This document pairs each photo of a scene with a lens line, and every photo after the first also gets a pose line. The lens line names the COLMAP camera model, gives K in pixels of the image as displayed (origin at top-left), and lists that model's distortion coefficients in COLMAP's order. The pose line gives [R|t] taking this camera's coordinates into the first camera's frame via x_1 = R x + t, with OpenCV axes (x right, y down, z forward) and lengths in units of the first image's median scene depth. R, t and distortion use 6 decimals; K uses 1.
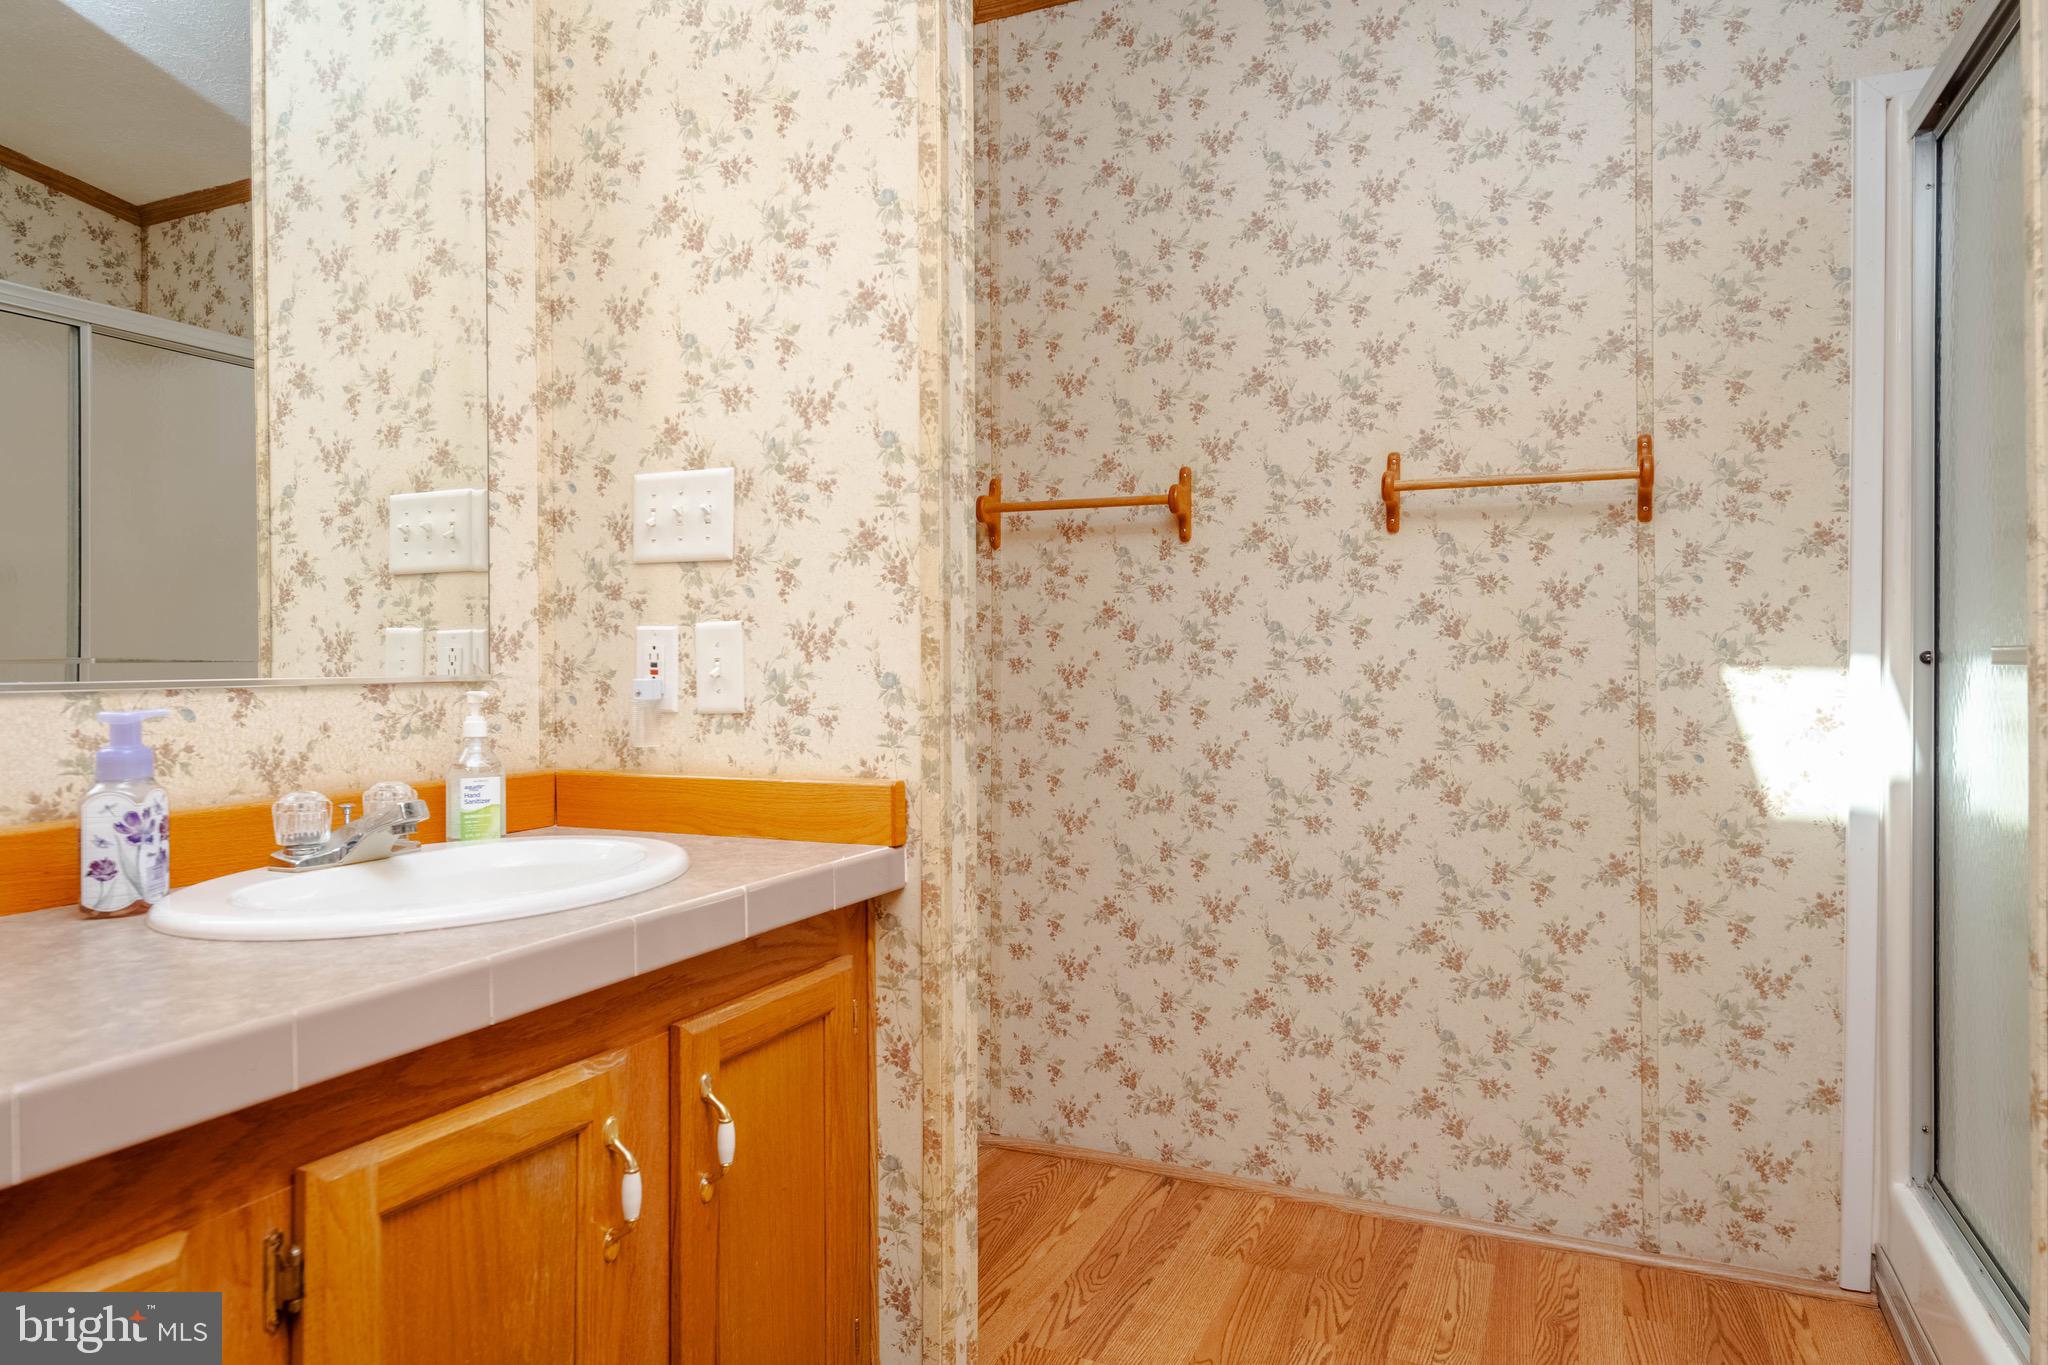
lens RADIAL K [[1226.2, 0, 1050.3], [0, 1226.2, 657.4], [0, 0, 1]] dist [0.018729, -0.010407]
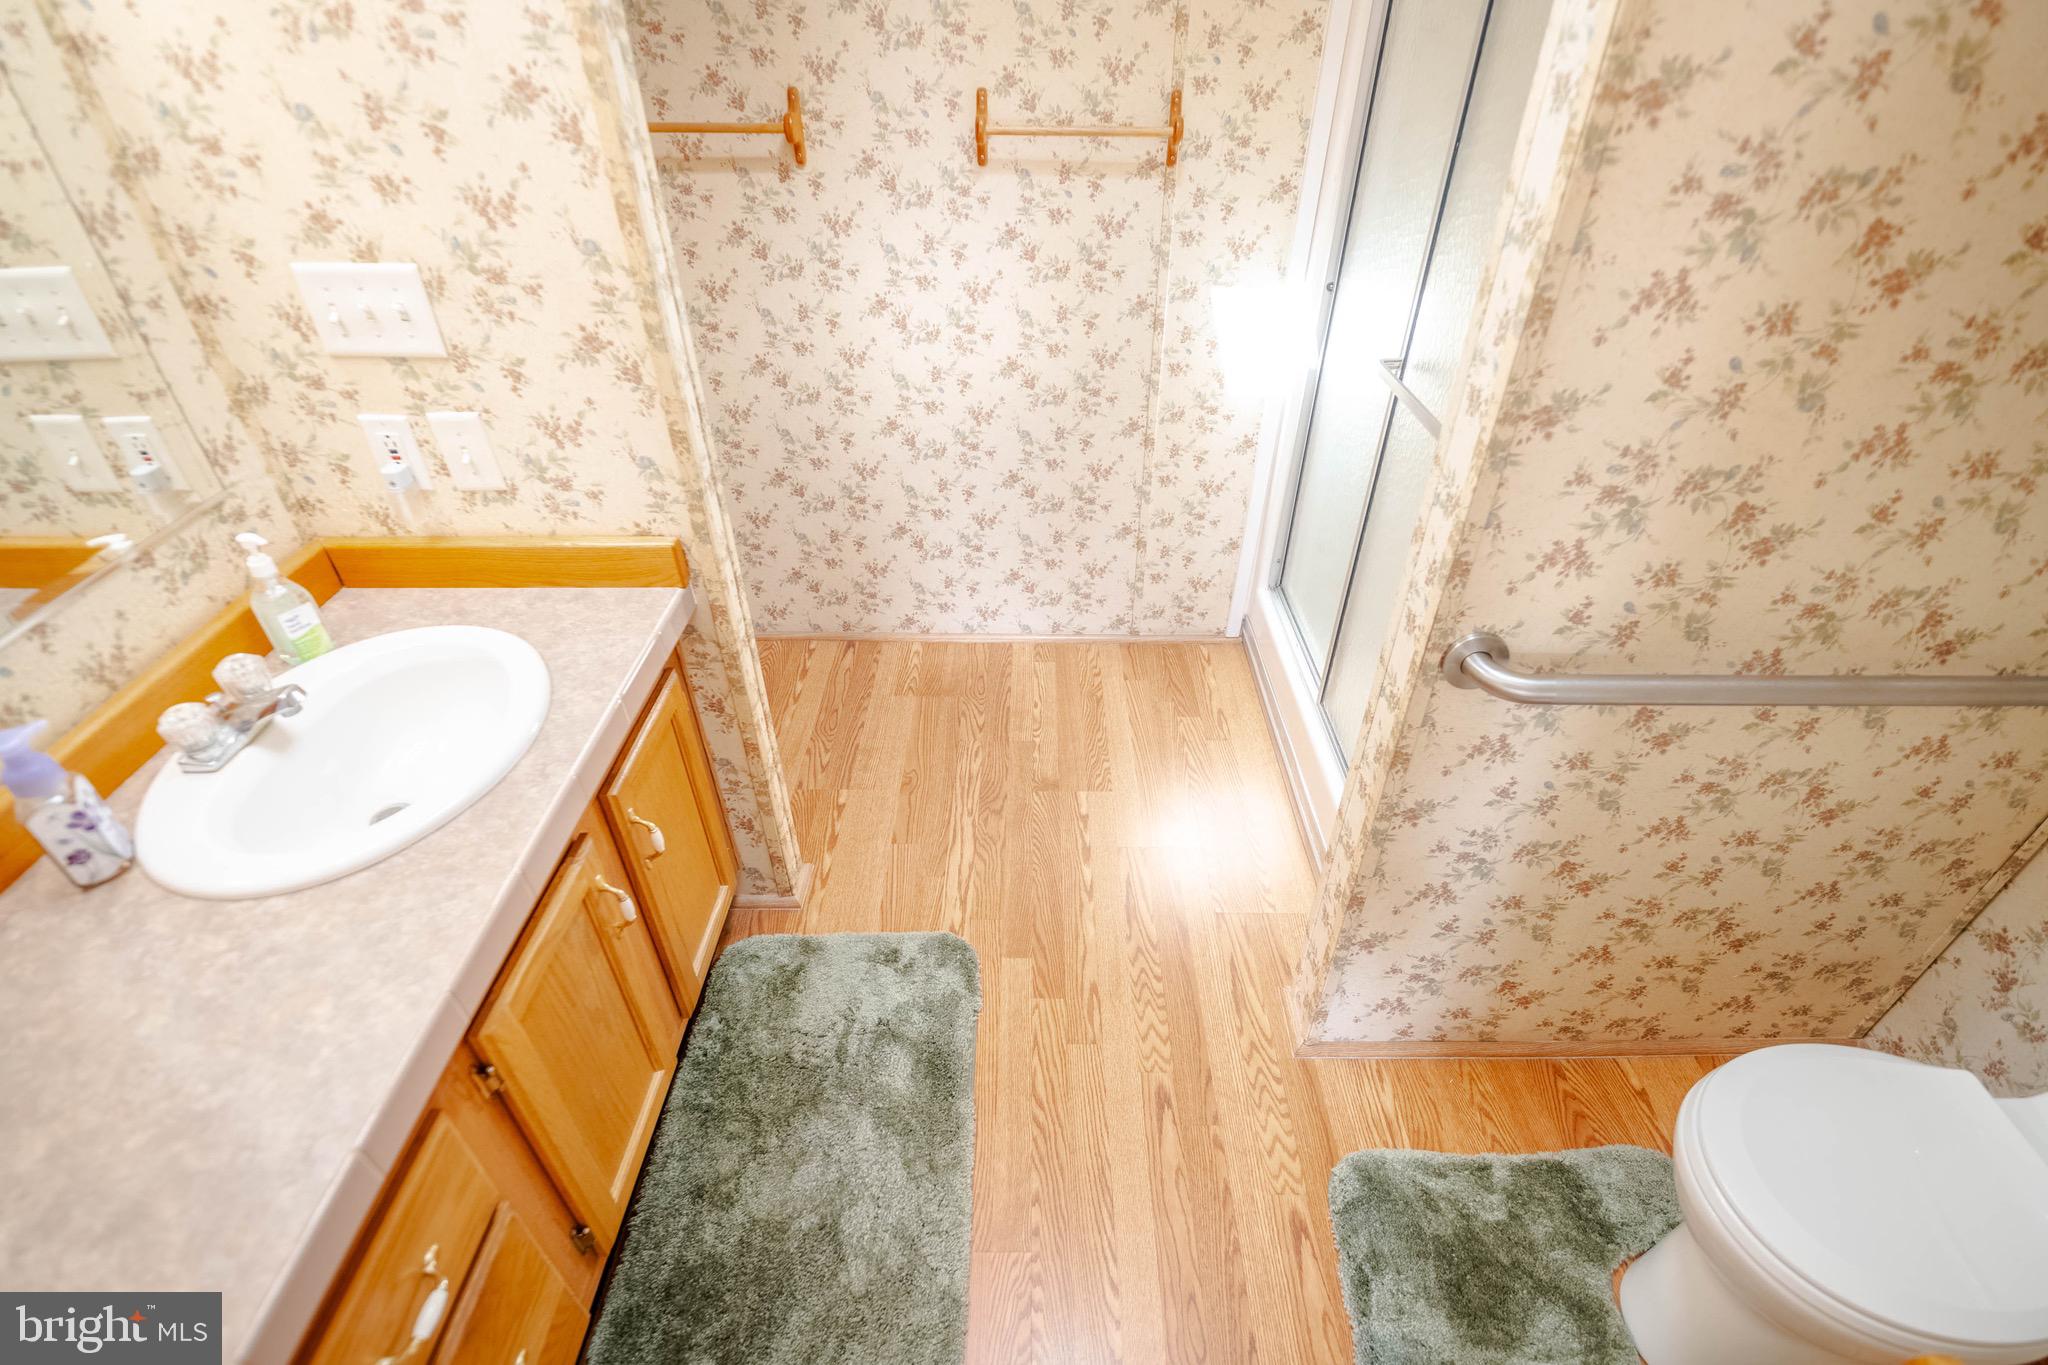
lens RADIAL K [[938.7, 0, 1044.3], [0, 938.7, 680.5], [0, 0, 1]] dist [0.002187, -0.010008]
pose [[0.913116, -0.233675, 0.334088, -0.096316], [-0.012369, 0.803191, 0.595593, -0.266372], [-0.407512, -0.547978, 0.730516, 0.036367]]
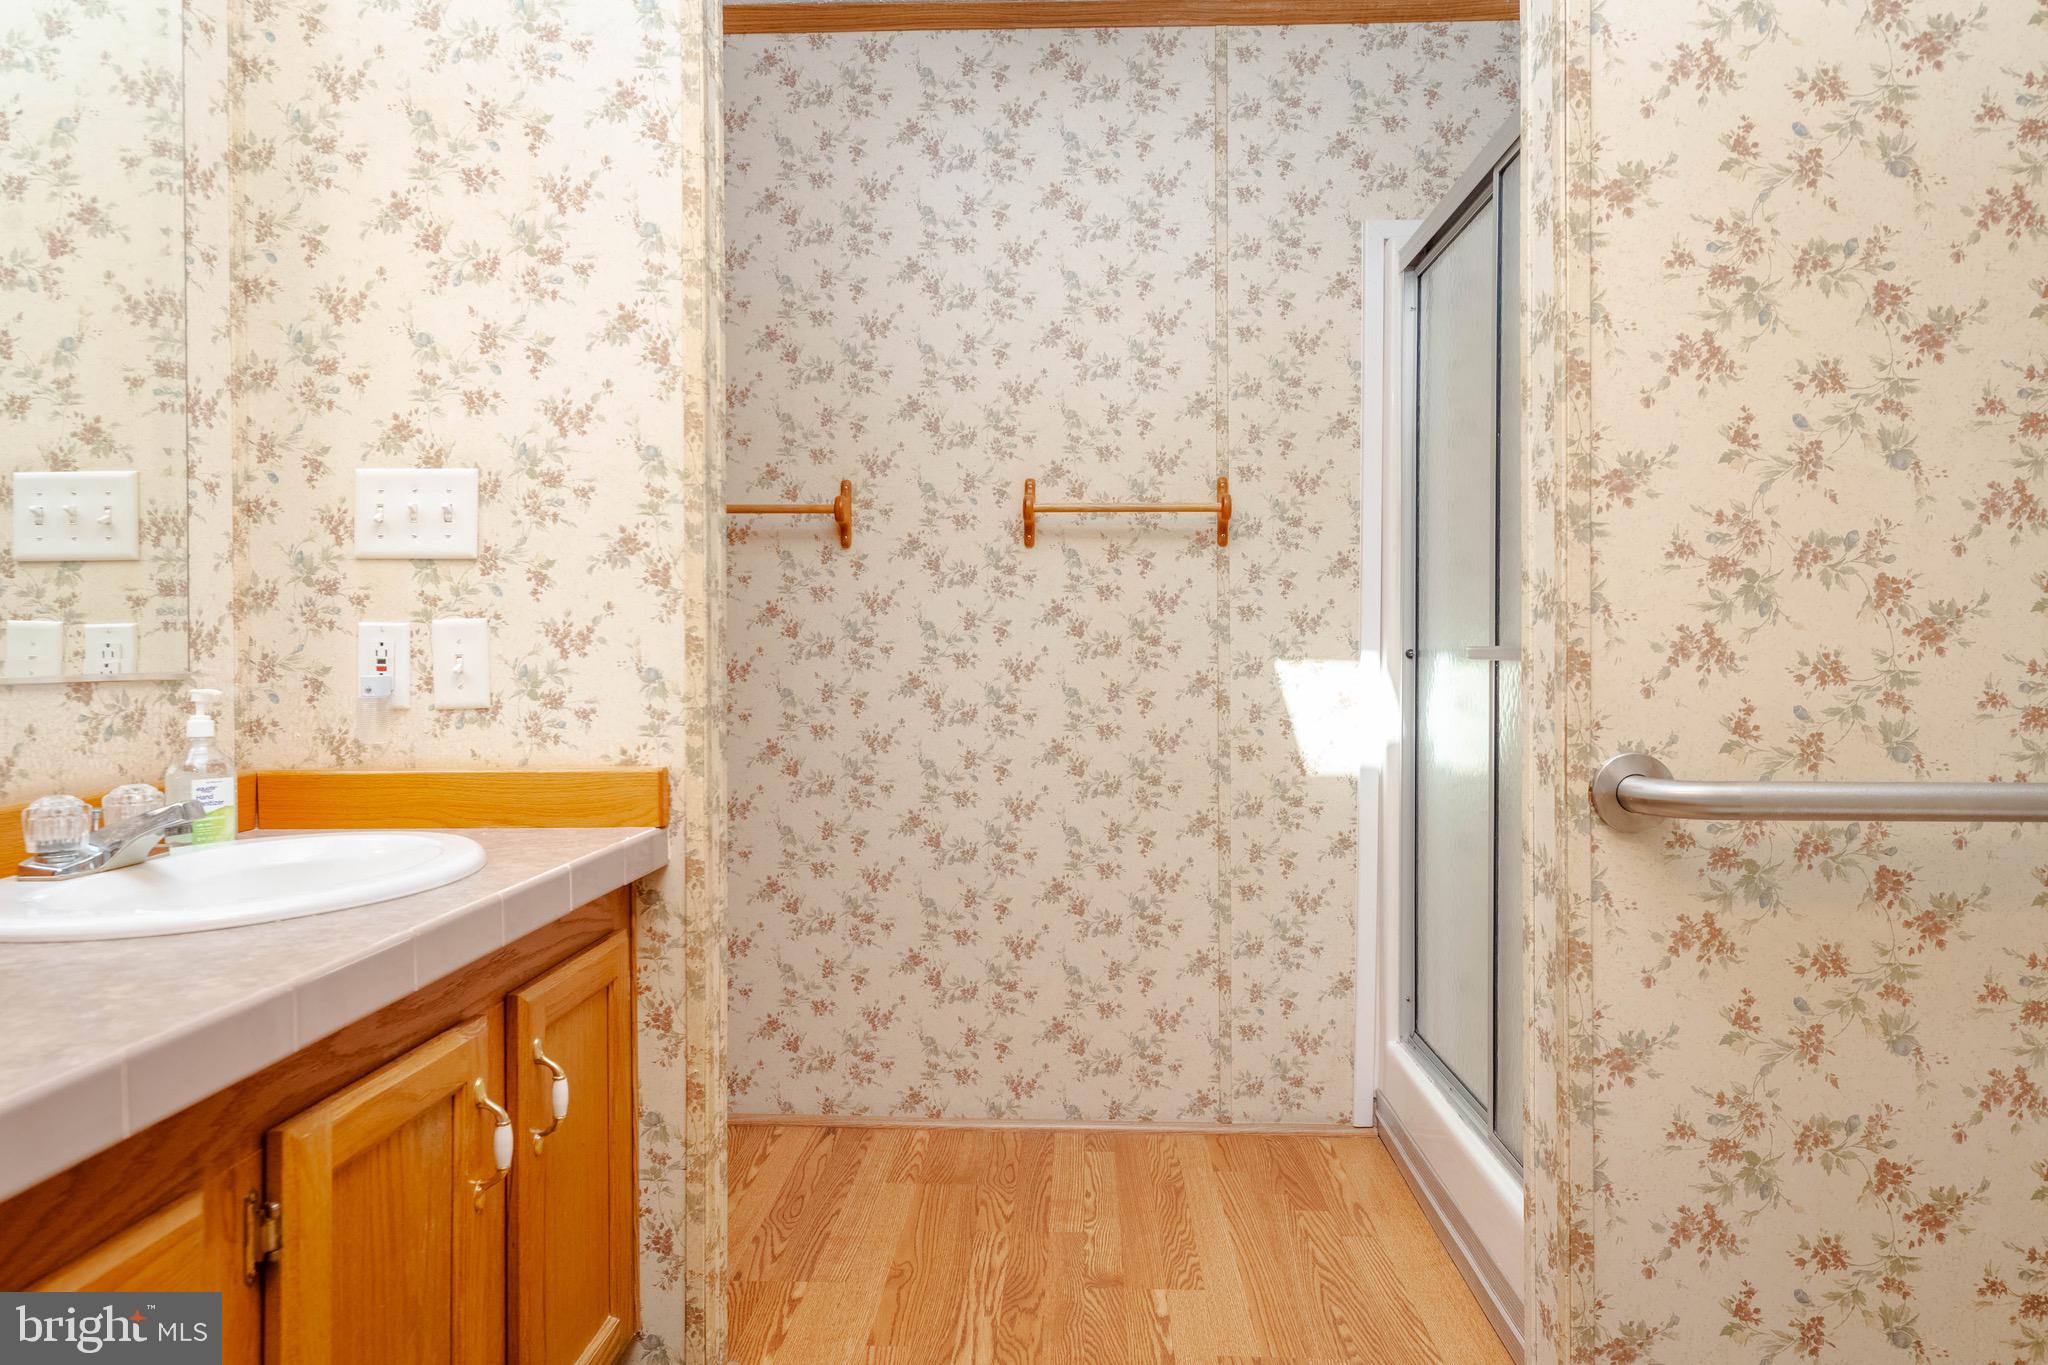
lens RADIAL K [[1226.0, 0, 1043.7], [0, 1226.0, 654.6], [0, 0, 1]] dist [0.015983, -0.003554]
pose [[0.928555, -0.000198, 0.371195, -0.155472], [-0.000708, 0.999997, 0.002304, -0.001695], [-0.371194, -0.002402, 0.928552, -0.101122]]
